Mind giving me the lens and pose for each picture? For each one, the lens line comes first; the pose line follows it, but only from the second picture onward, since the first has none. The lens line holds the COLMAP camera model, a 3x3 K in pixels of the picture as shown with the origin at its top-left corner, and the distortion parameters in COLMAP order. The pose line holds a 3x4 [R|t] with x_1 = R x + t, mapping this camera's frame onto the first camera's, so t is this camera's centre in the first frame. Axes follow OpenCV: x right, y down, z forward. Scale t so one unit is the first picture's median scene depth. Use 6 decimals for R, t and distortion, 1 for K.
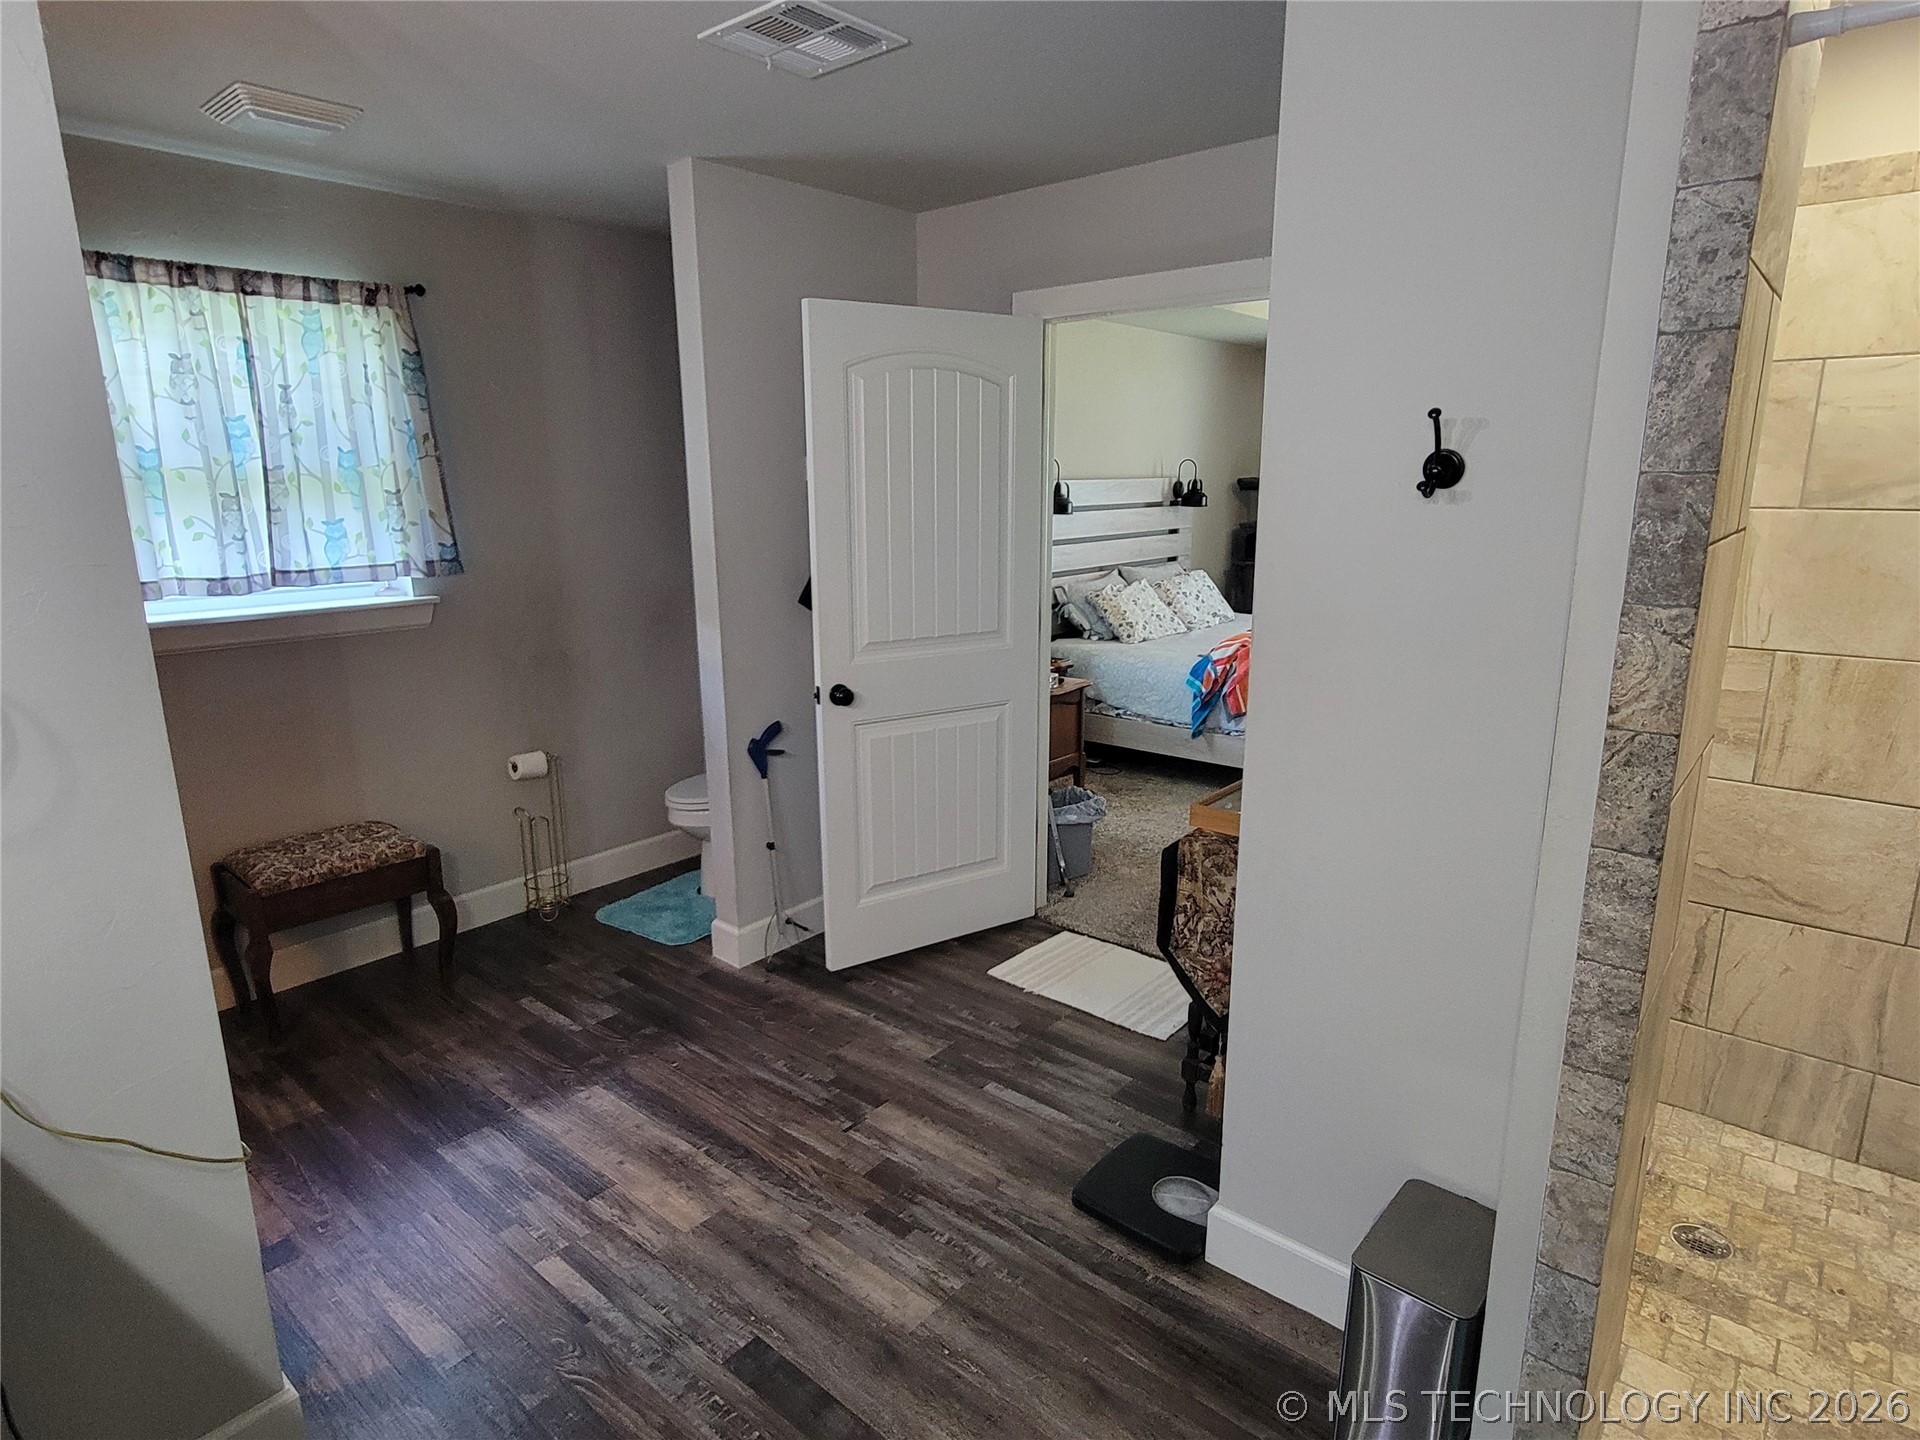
lens RADIAL K [[1064.3, 0, 960.0], [0, 1064.3, 720.0], [0, 0, 1]] dist [0.000897, -0.001262]
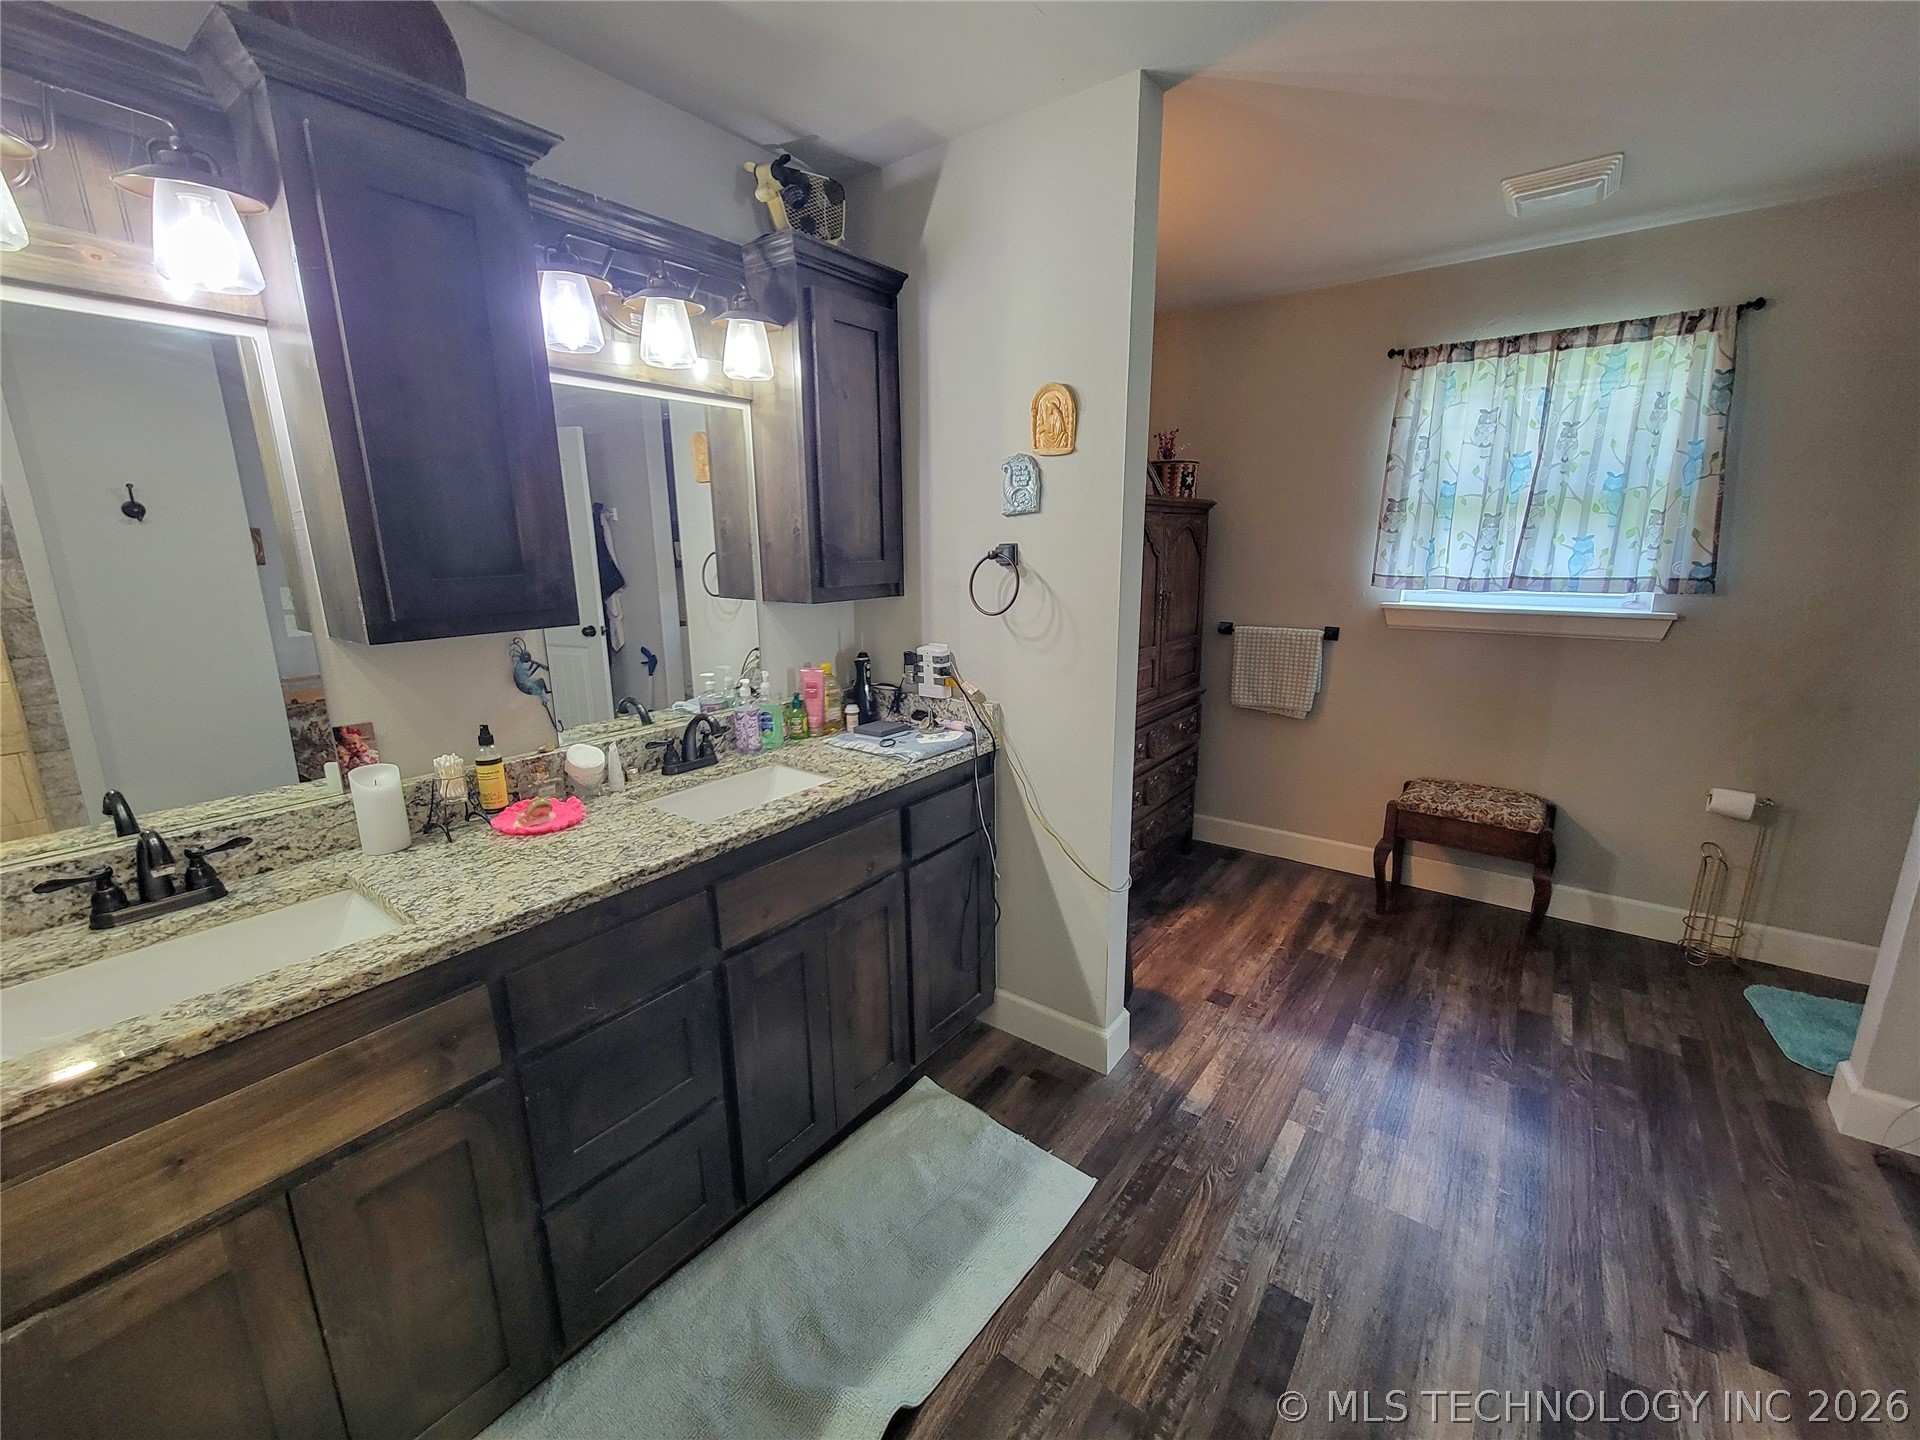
lens RADIAL K [[786.0, 0, 960.0], [0, 786.0, 720.0], [0, 0, 1]] dist [-0.002597, -0.000672]
pose [[0.057539, 0.229266, -0.971662, 0.256478], [-0.215258, 0.953230, 0.212170, -0.034188], [0.974861, 0.196950, 0.104199, 0.301548]]
